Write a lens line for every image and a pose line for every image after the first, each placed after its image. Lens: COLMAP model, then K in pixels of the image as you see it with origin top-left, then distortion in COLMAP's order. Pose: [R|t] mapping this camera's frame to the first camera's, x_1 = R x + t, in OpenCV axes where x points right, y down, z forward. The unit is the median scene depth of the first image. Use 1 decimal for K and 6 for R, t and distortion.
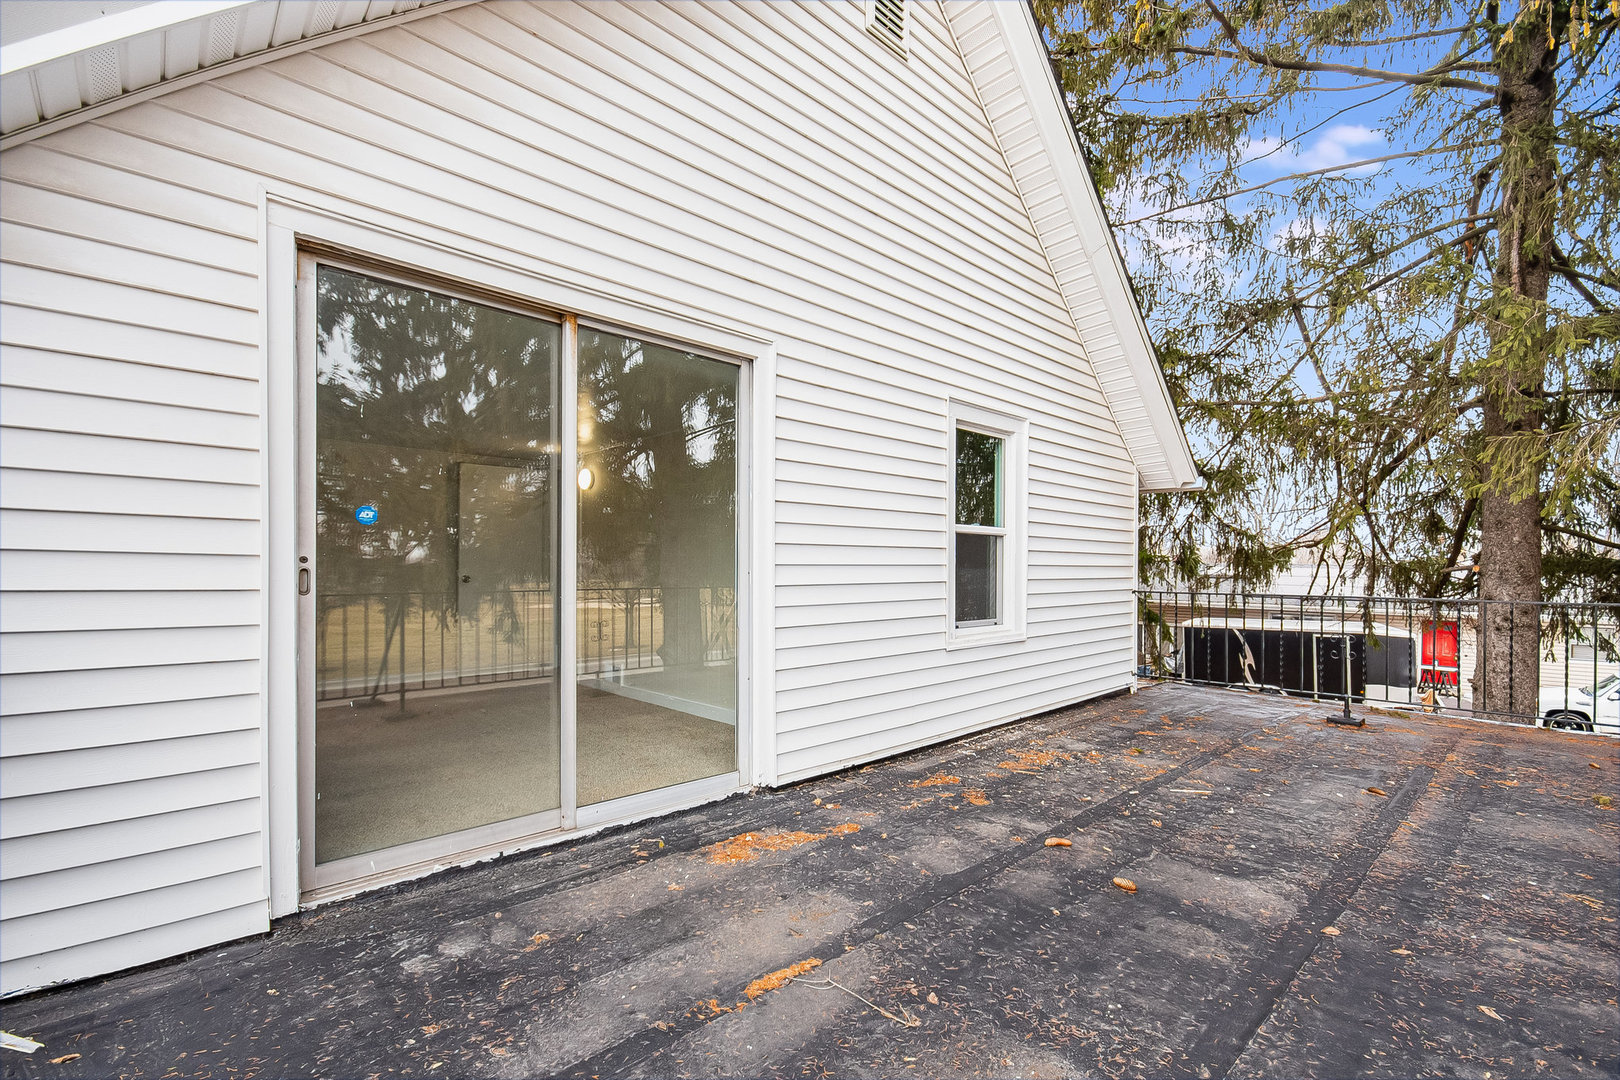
lens RADIAL K [[714.2, 0, 820.3], [0, 714.2, 553.6], [0, 0, 1]] dist [-0.000665, -0.001540]
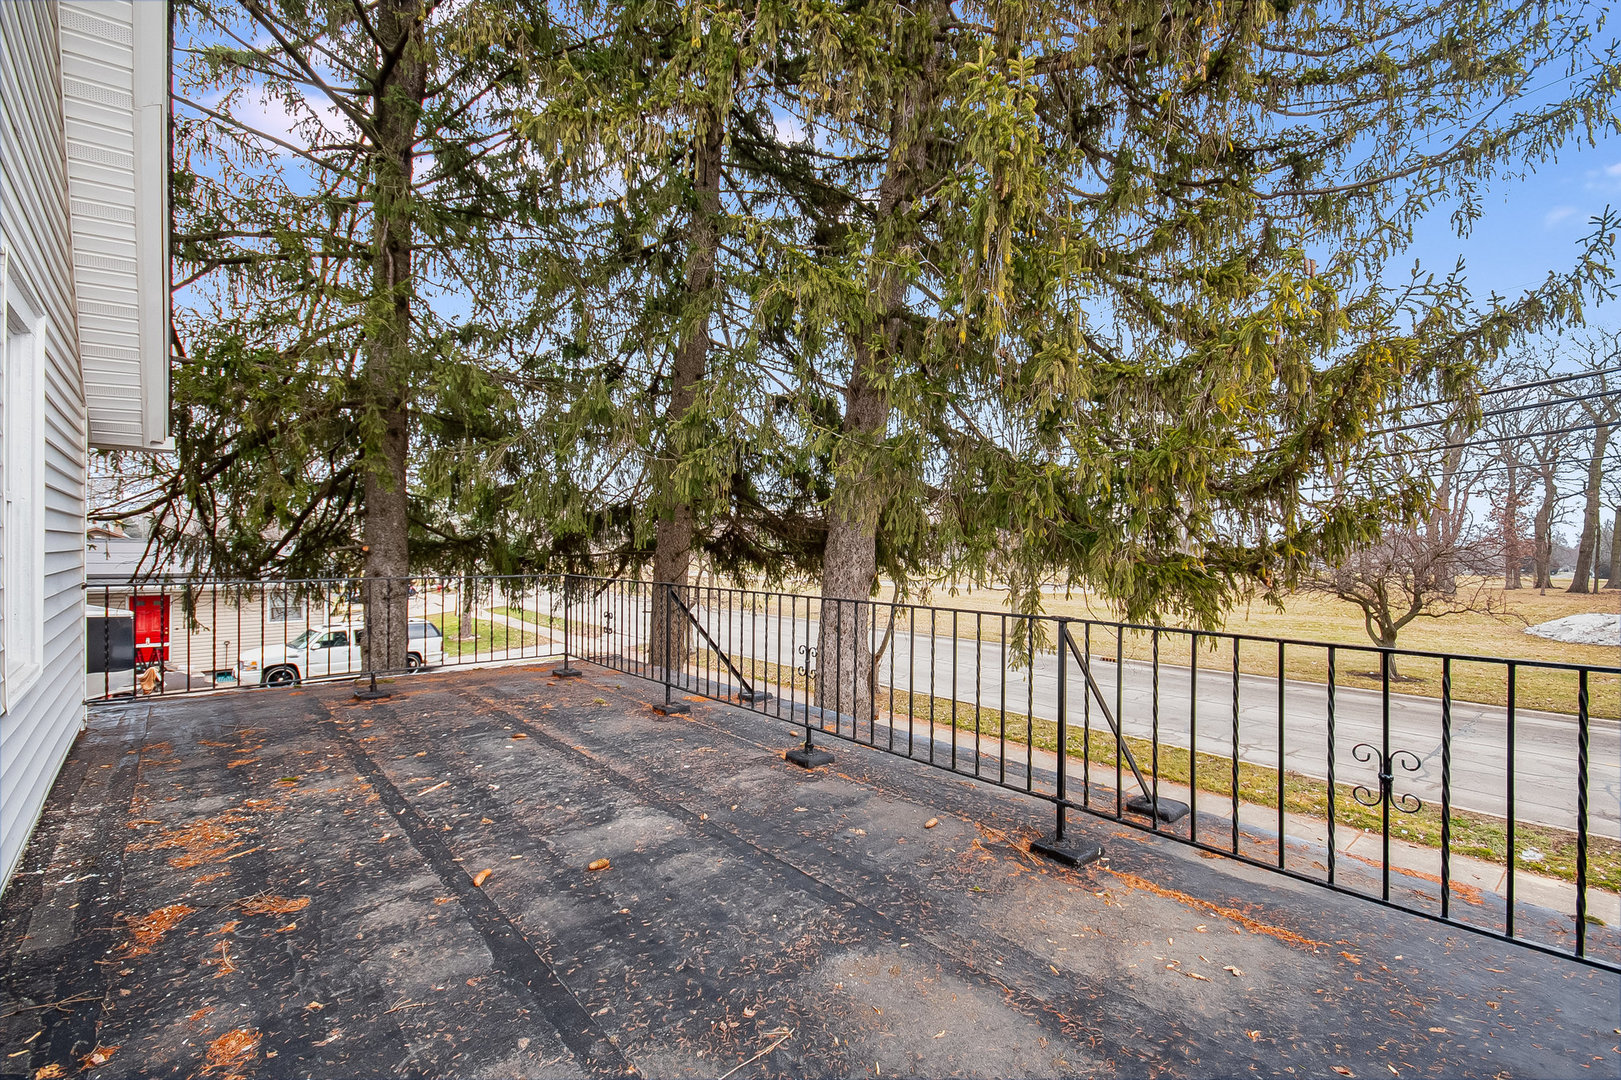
lens RADIAL K [[714.6, 0, 820.8], [0, 714.6, 542.3], [0, 0, 1]] dist [-0.000665, -0.001540]
pose [[0.024129, 0.000242, 0.999709, -0.456773], [-0.022648, 0.999743, 0.000305, -0.008472], [-0.999452, -0.022648, 0.024128, 0.507018]]
